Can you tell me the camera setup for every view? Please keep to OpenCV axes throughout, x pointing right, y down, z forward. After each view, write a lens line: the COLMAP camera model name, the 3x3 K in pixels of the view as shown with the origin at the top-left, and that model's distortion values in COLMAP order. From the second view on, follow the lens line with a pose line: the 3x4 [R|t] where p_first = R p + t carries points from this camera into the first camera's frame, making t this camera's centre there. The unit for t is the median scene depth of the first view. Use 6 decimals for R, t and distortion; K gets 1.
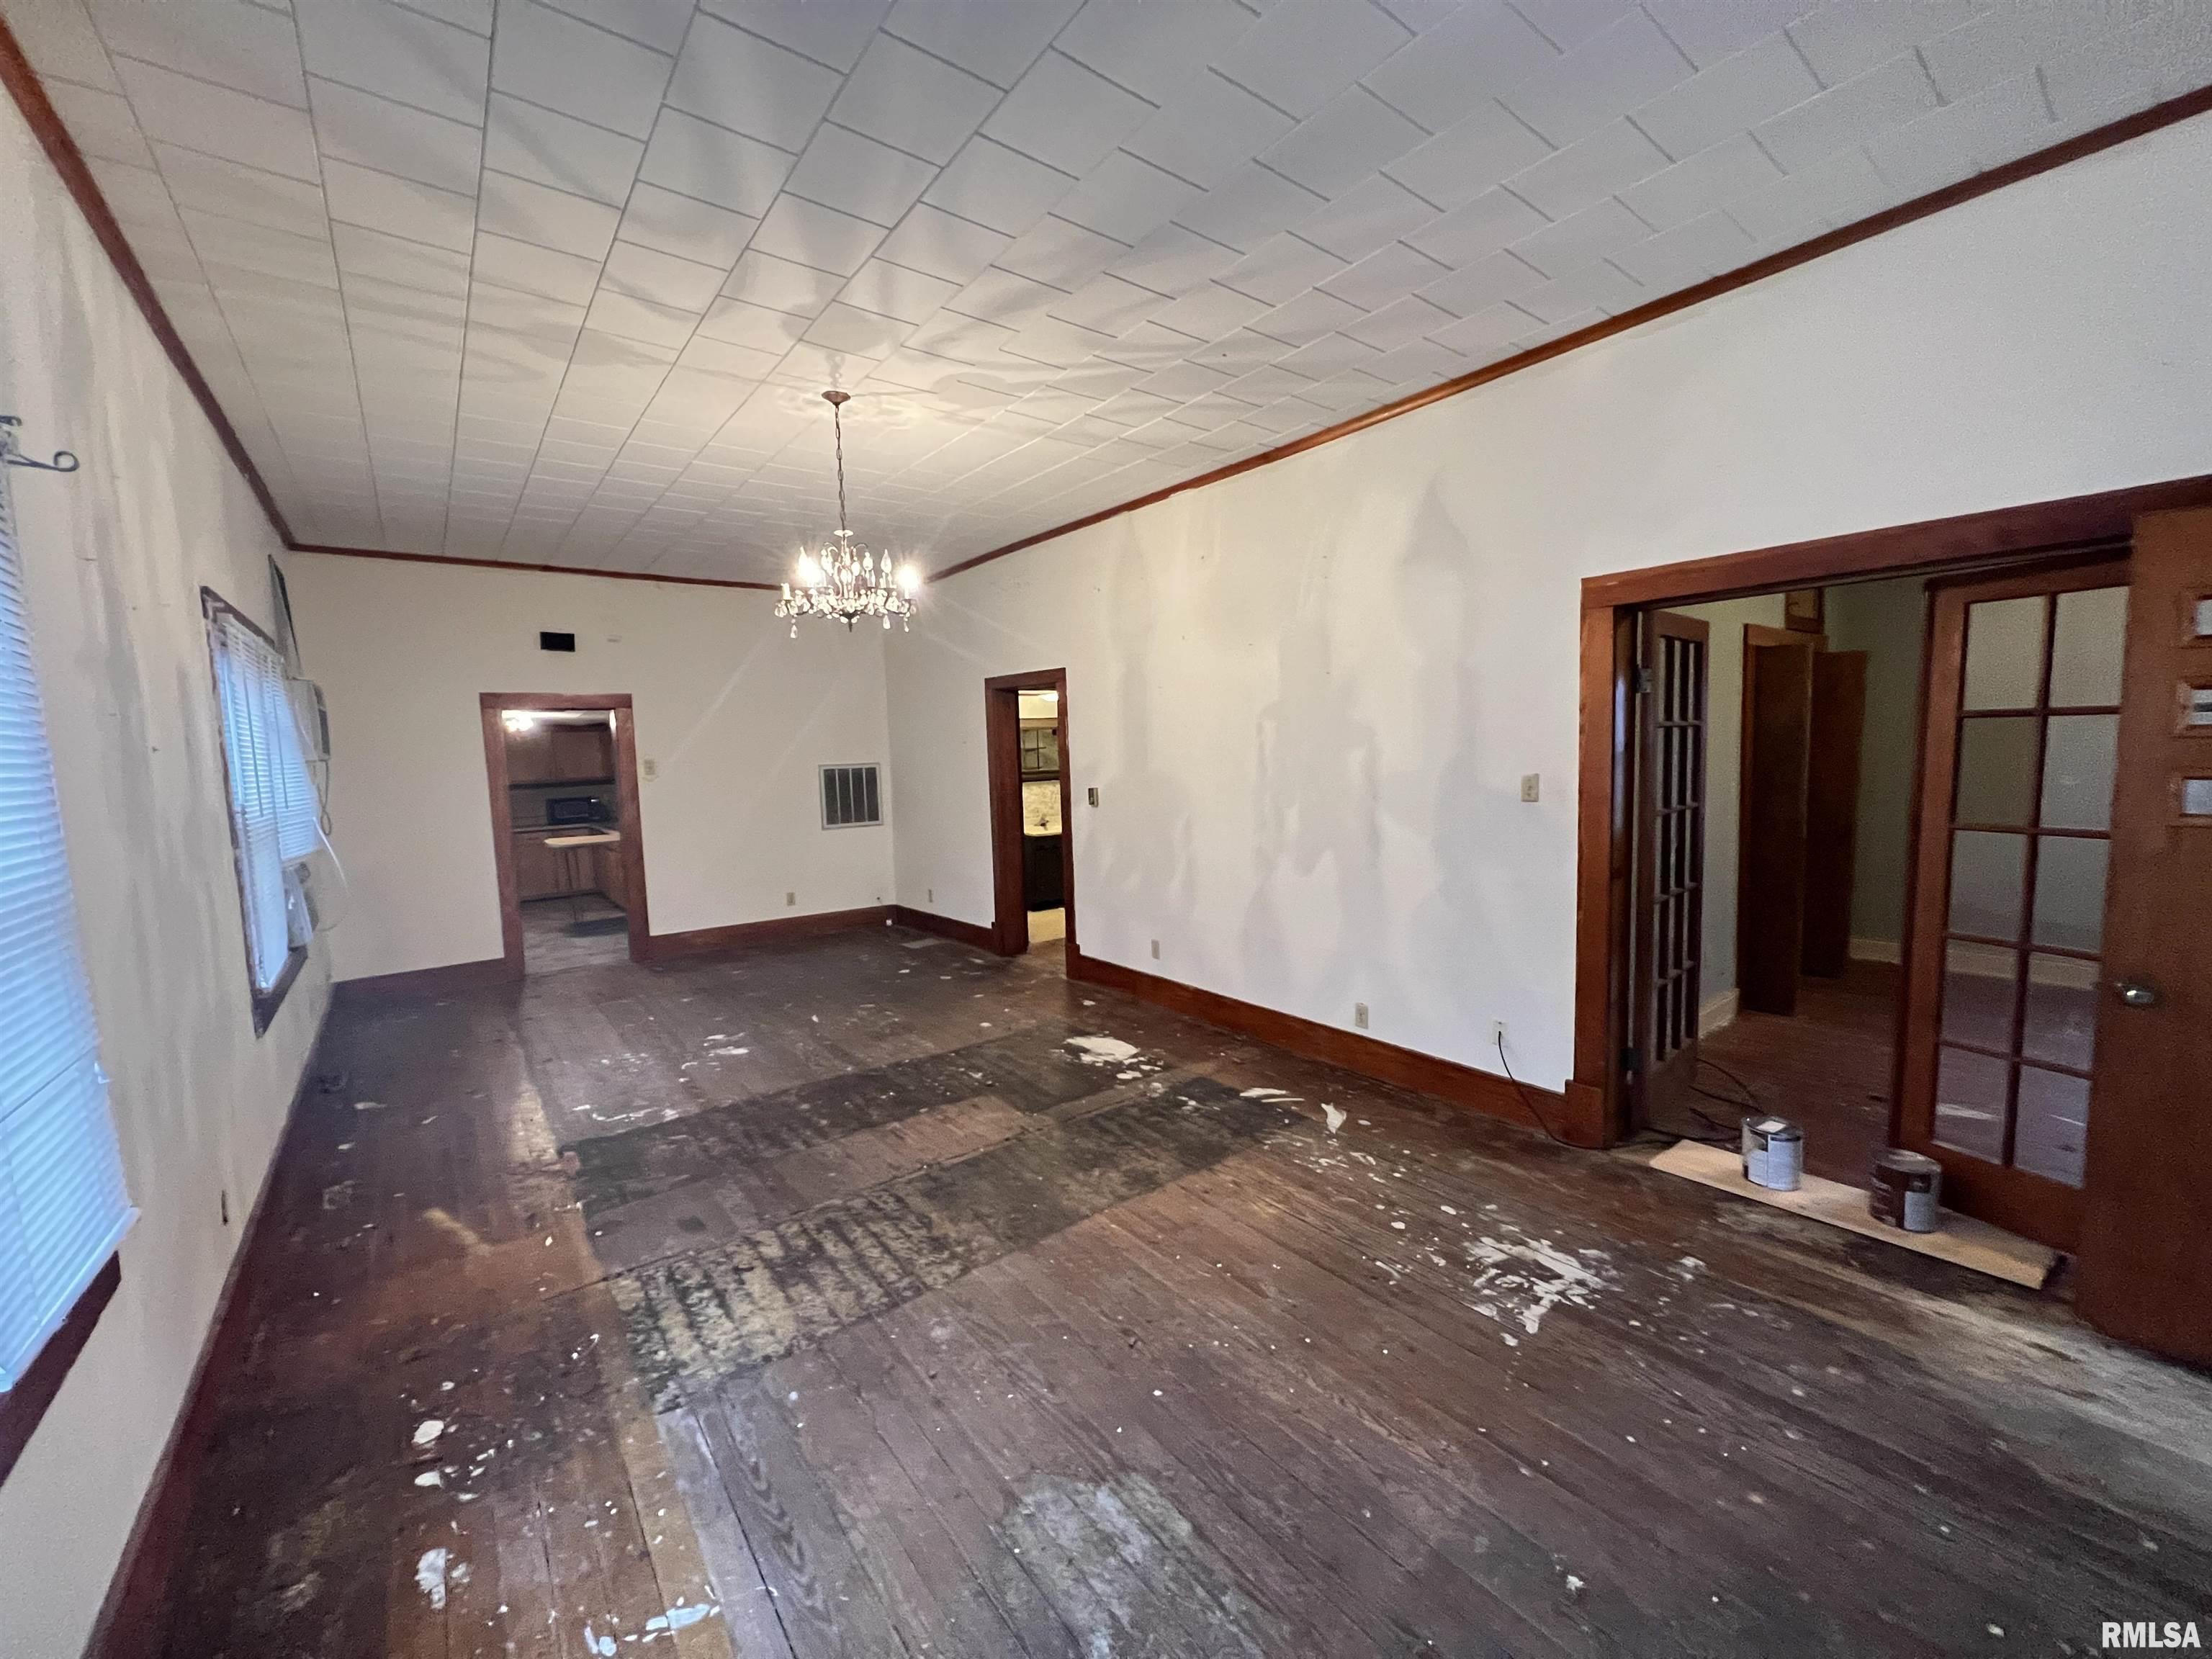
lens RADIAL K [[882.4, 0, 1101.9], [0, 882.4, 823.6], [0, 0, 1]] dist [-0.004233, 0.000618]
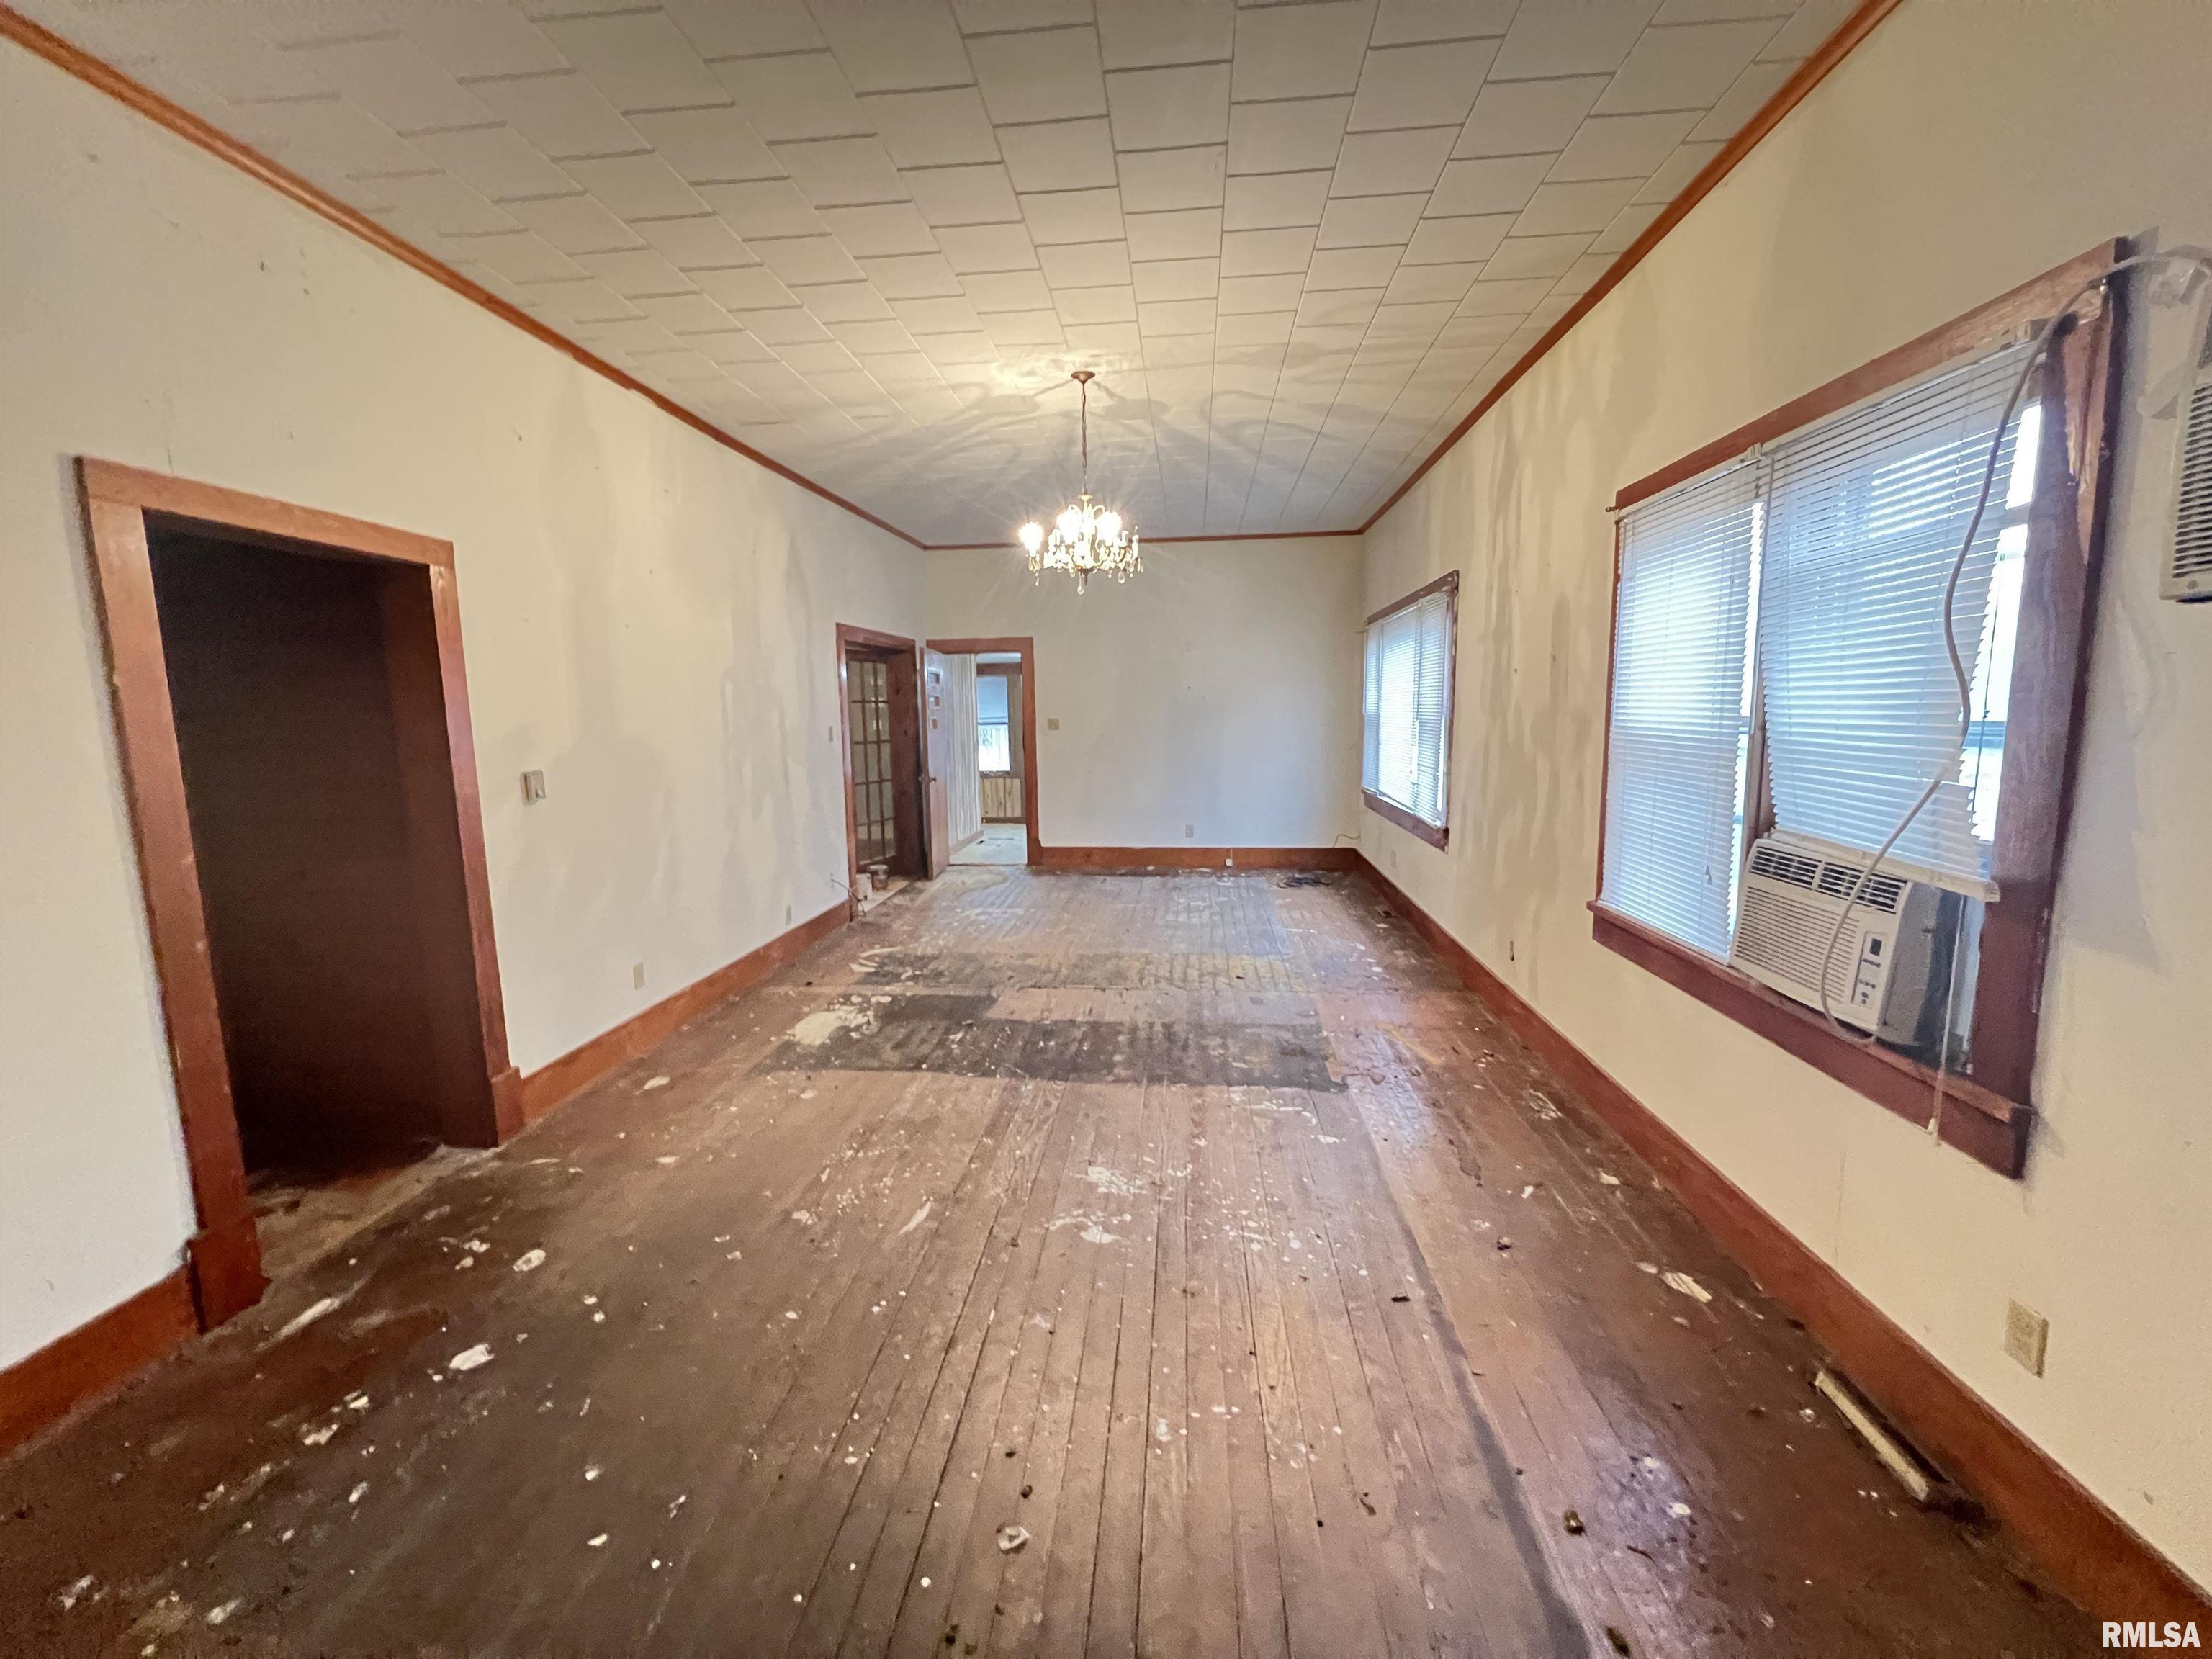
lens RADIAL K [[882.4, 0, 1101.5], [0, 882.4, 823.6], [0, 0, 1]] dist [-0.004233, 0.000618]
pose [[-0.725116, -0.045564, 0.687117, -1.021241], [0.100905, 0.980008, 0.171472, -0.101514], [-0.681193, 0.193671, -0.706022, 1.723245]]
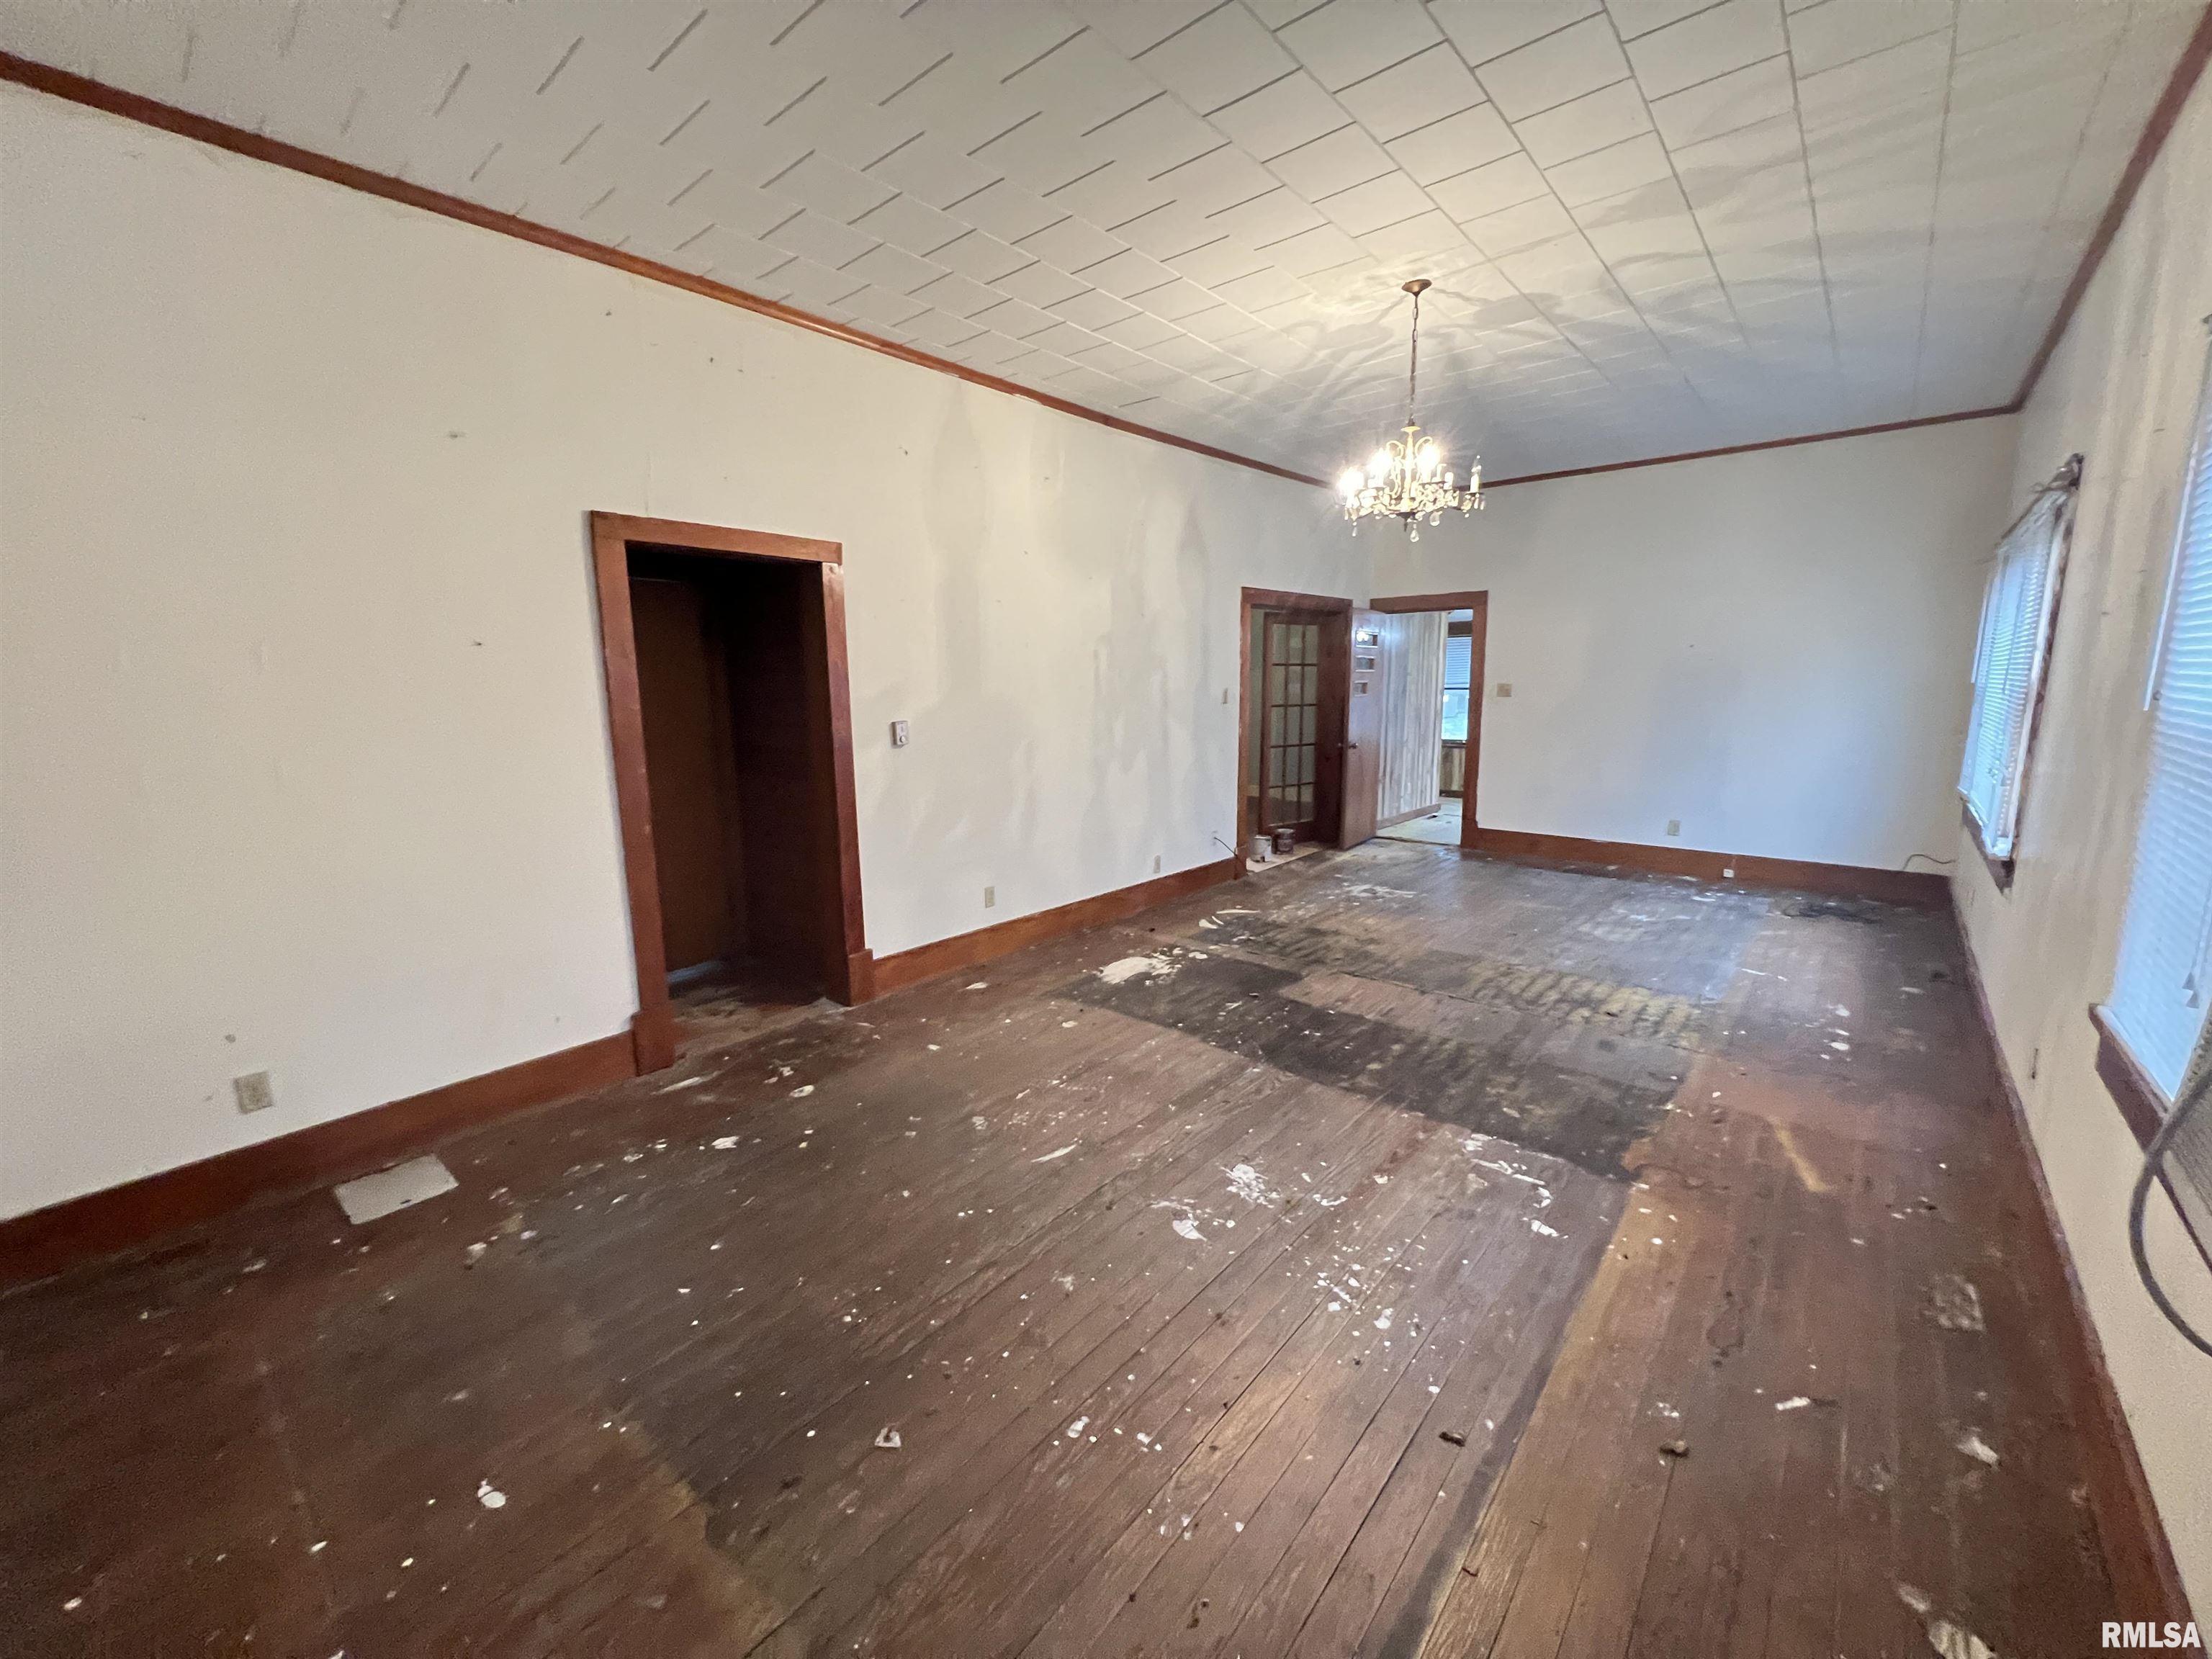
lens RADIAL K [[882.4, 0, 1101.1], [0, 882.4, 824.1], [0, 0, 1]] dist [-0.004233, 0.000618]
pose [[-0.195344, -0.126628, 0.972526, -1.146033], [0.104961, 0.983235, 0.149105, -0.071536], [-0.975102, 0.131204, -0.178778, 1.450554]]
